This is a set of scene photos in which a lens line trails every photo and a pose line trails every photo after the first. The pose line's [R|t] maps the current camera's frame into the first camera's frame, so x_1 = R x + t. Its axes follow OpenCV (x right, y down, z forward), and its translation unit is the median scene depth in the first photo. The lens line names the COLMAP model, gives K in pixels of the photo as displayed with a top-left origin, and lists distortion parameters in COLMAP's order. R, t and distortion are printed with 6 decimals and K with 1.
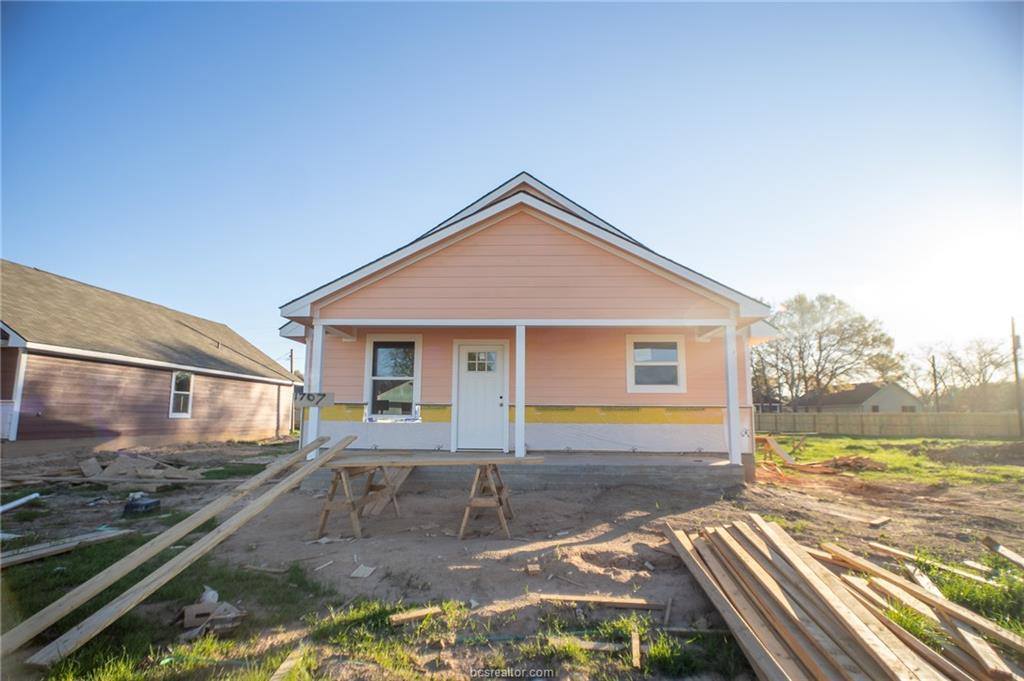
lens RADIAL K [[532.2, 0, 512.0], [0, 532.2, 340.5], [0, 0, 1]] dist [-0.030295, 0.001922]
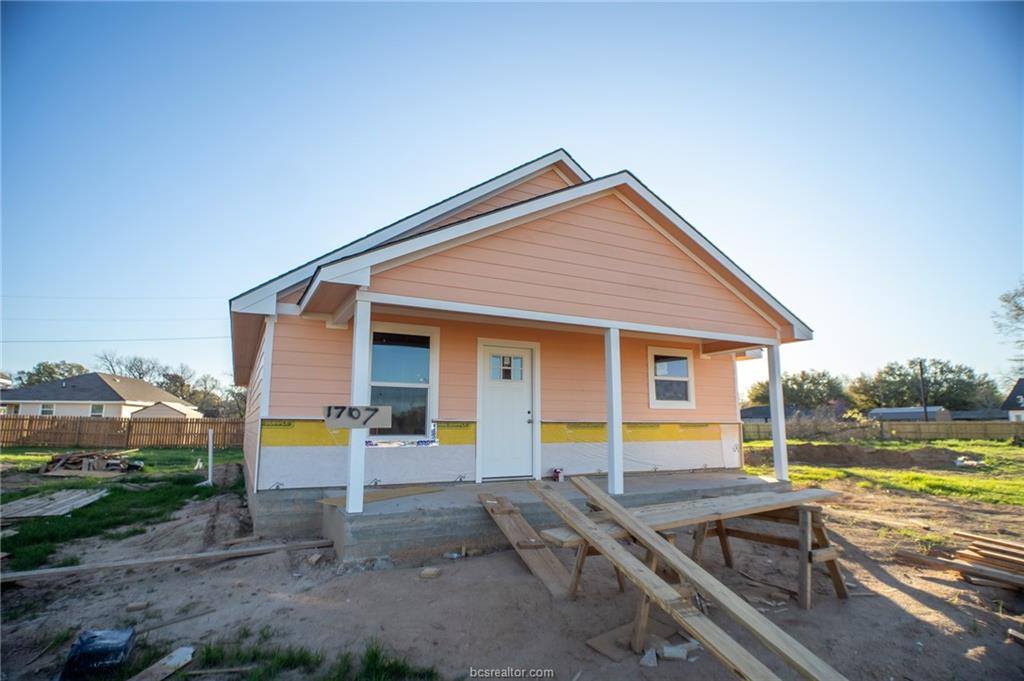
lens RADIAL K [[532.2, 0, 512.0], [0, 532.2, 340.5], [0, 0, 1]] dist [-0.030295, 0.001922]
pose [[0.864935, 0.072706, 0.496589, -0.461281], [-0.066058, 0.997335, -0.030963, 0.023617], [-0.497517, -0.006023, 0.867433, 0.303649]]
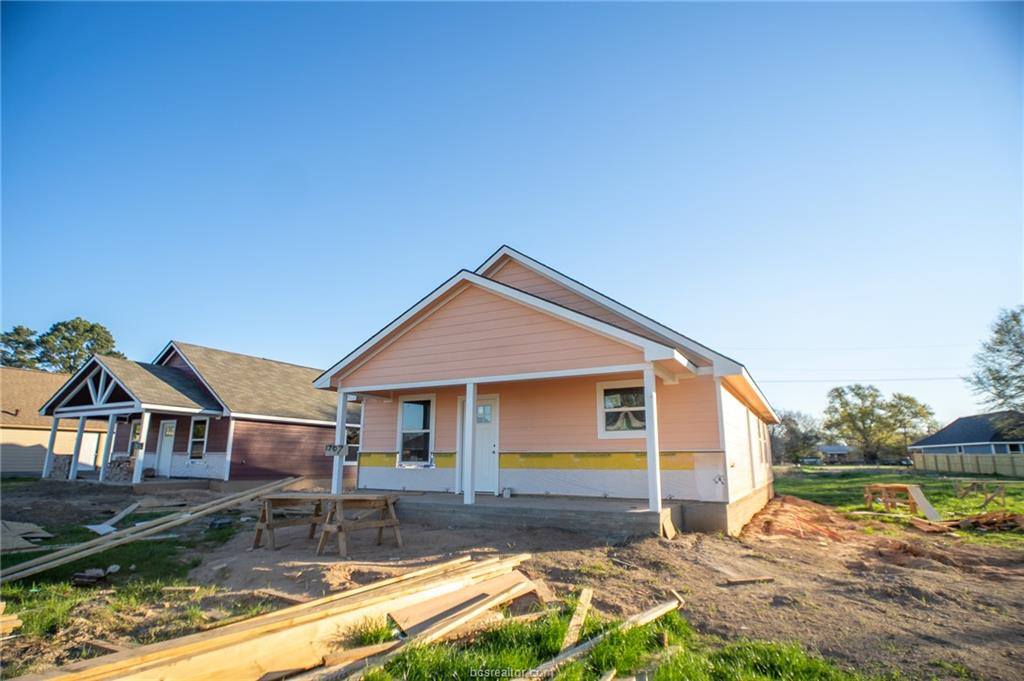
lens RADIAL K [[532.2, 0, 512.0], [0, 532.2, 340.5], [0, 0, 1]] dist [-0.030295, 0.001922]
pose [[0.899272, -0.100911, -0.425590, 0.516654], [0.064120, 0.992925, -0.099944, 0.000923], [0.432665, 0.062588, 0.899380, -0.009628]]
